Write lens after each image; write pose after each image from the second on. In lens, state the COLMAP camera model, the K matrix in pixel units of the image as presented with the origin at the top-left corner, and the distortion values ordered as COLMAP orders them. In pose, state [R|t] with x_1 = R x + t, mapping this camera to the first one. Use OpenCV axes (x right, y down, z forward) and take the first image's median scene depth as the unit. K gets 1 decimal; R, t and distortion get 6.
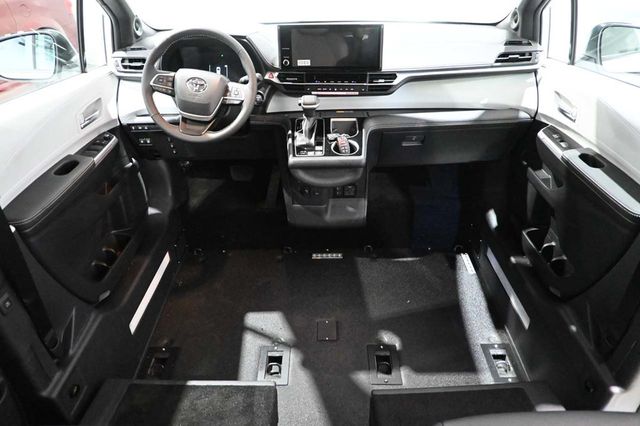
lens RADIAL K [[439.0, 0, 320.0], [0, 439.0, 213.0], [0, 0, 1]] dist [0.003185, 0.000436]
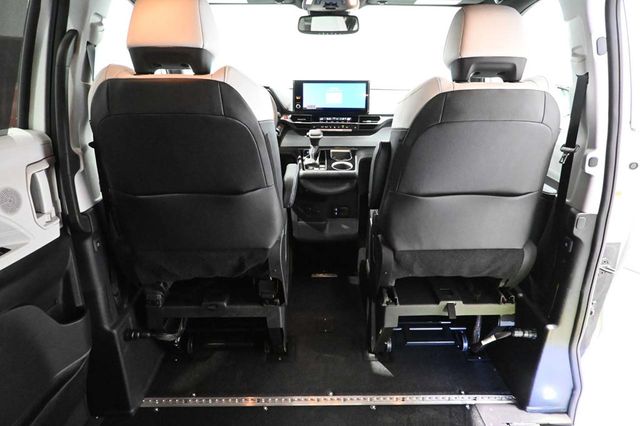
lens RADIAL K [[439.0, 0, 320.0], [0, 439.0, 213.0], [0, 0, 1]] dist [0.003185, 0.000436]
pose [[0.999479, 0.014884, 0.028652, -0.042861], [-0.008390, 0.976649, -0.214676, 0.259239], [-0.031179, 0.214324, 0.976265, -0.241802]]
